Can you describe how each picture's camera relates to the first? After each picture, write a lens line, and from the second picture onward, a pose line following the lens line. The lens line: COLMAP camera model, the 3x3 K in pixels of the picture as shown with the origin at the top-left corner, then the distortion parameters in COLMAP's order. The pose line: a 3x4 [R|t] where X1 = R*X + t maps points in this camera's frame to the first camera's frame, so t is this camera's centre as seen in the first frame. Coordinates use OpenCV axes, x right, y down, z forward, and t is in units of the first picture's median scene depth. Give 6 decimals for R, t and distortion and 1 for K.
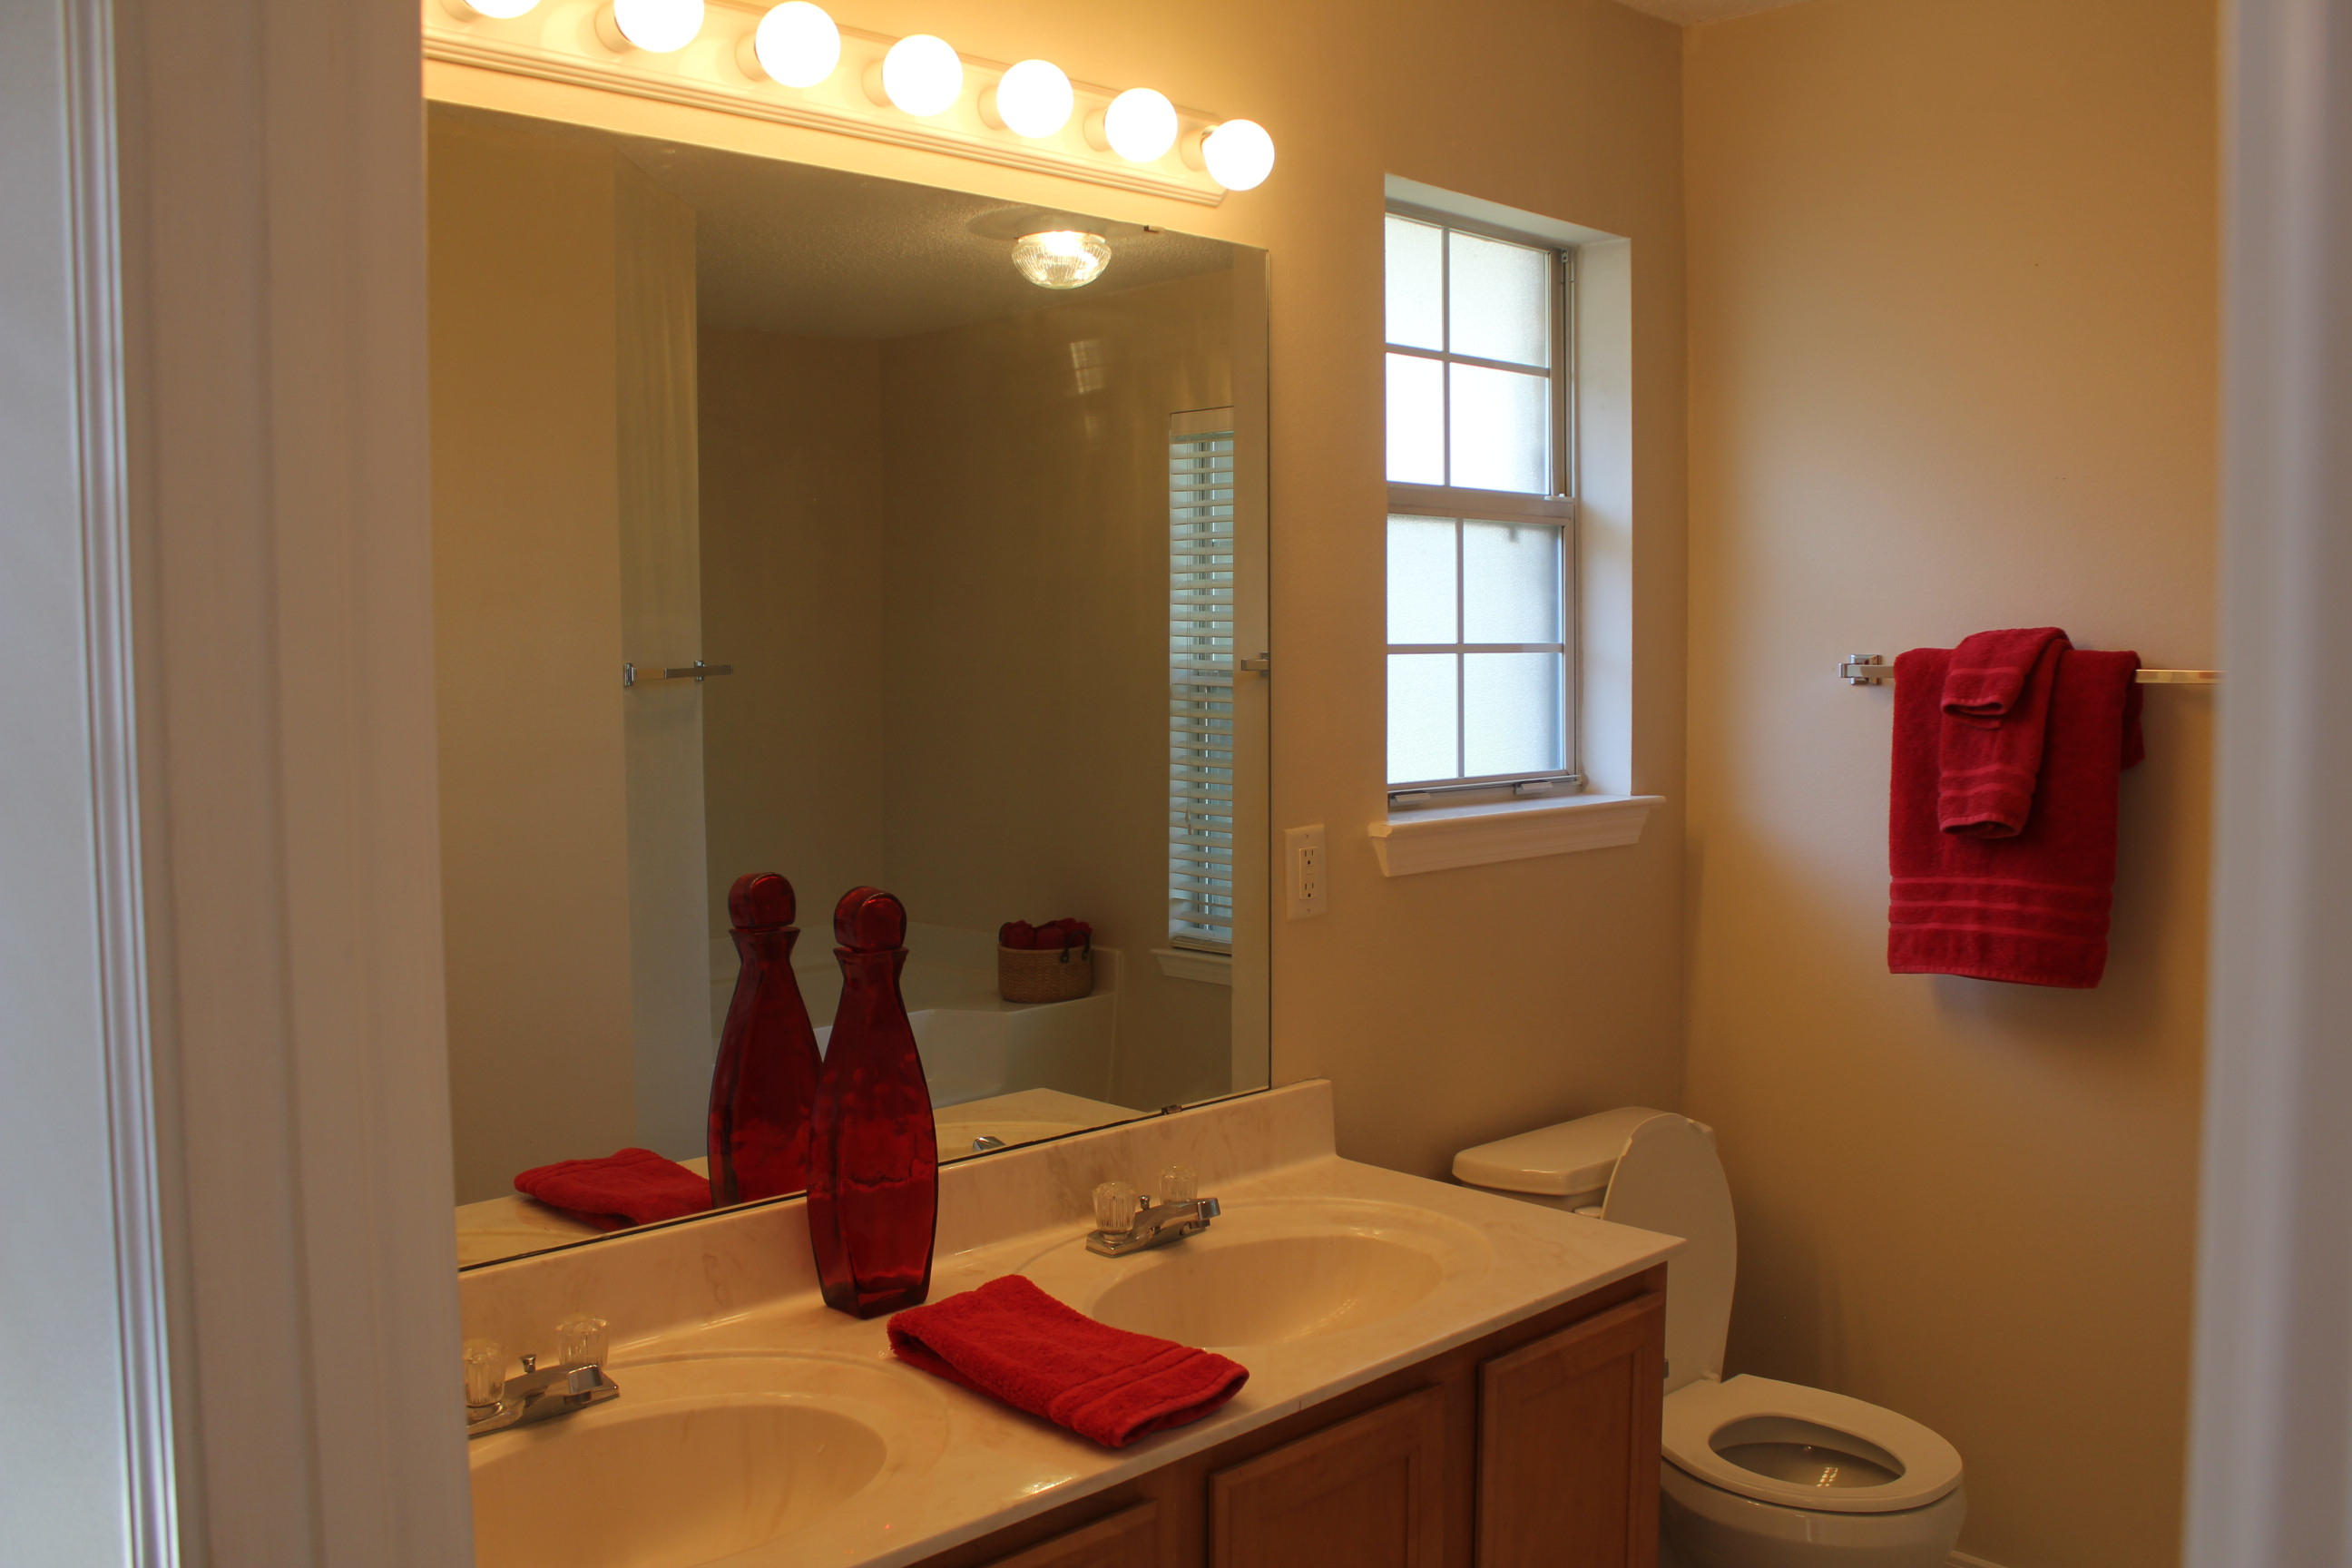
lens RADIAL K [[2007.9, 0, 1176.0], [0, 2007.9, 784.0], [0, 0, 1]] dist [-0.047366, 0.004006]
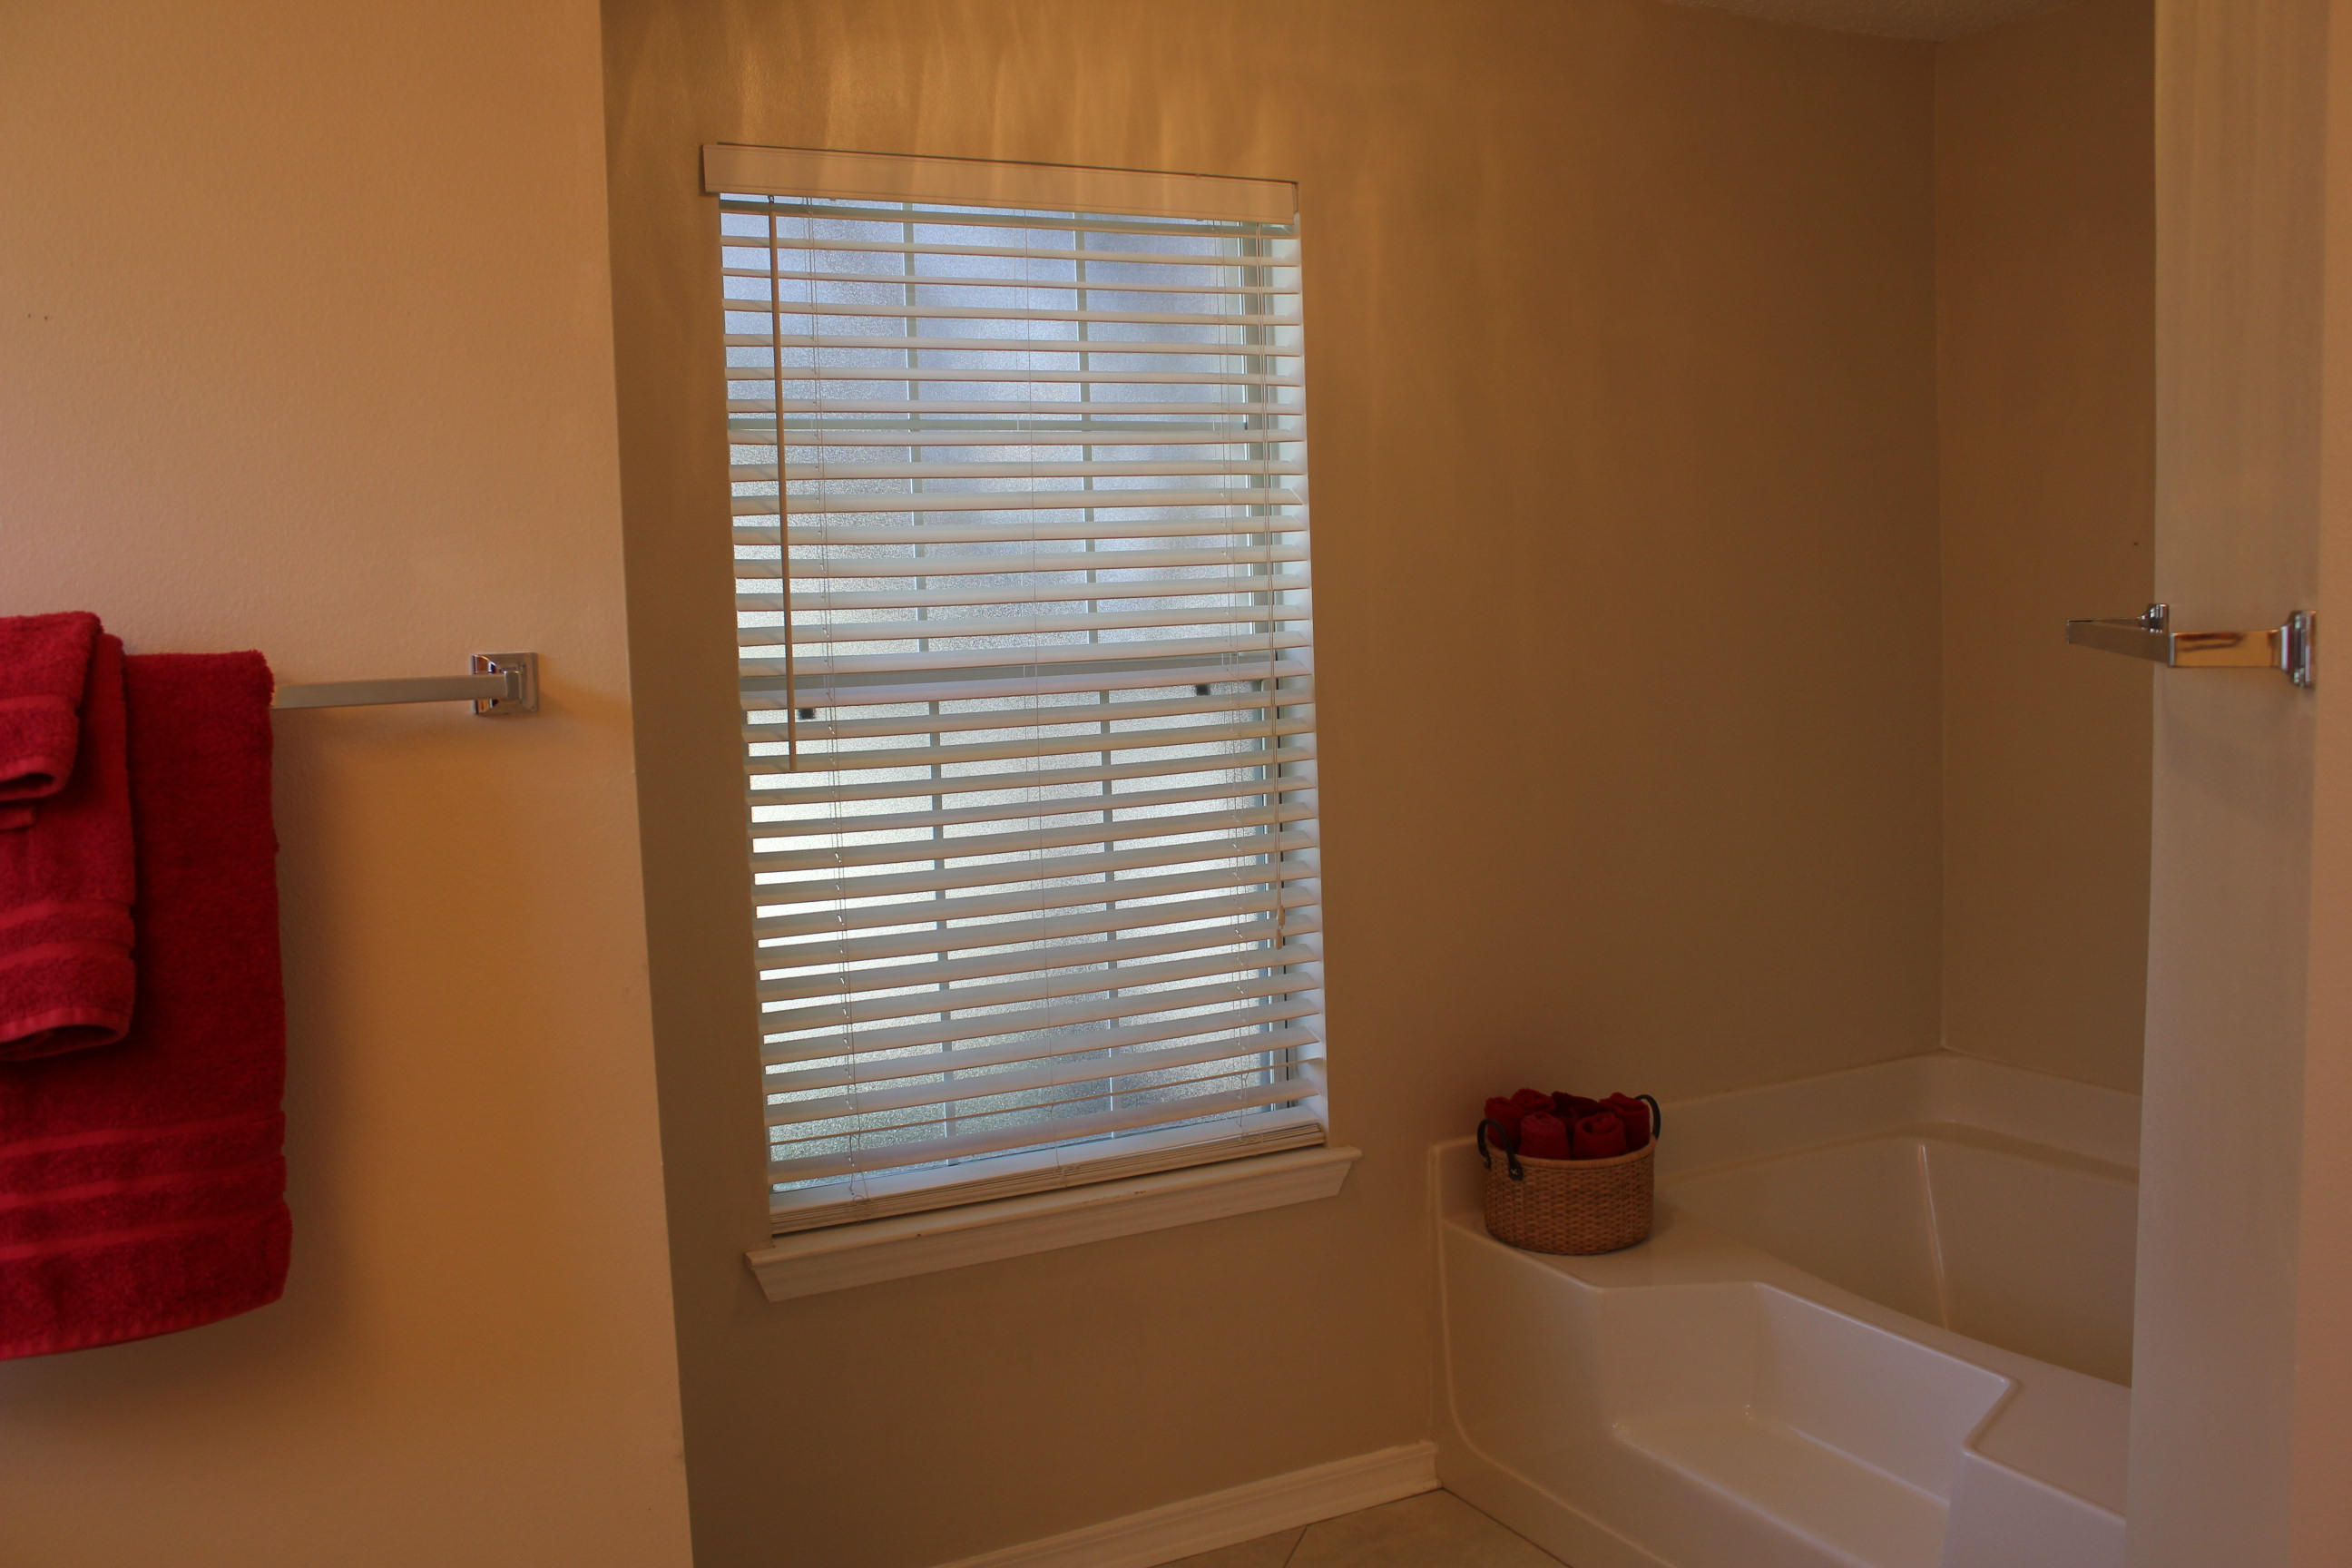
lens RADIAL K [[2007.9, 0, 1176.0], [0, 2007.9, 784.0], [0, 0, 1]] dist [-0.047366, 0.004006]
pose [[0.293233, -0.090762, 0.951723, 0.047972], [0.098330, 0.993067, 0.064409, -0.041674], [-0.950971, 0.074696, 0.300125, 0.604650]]
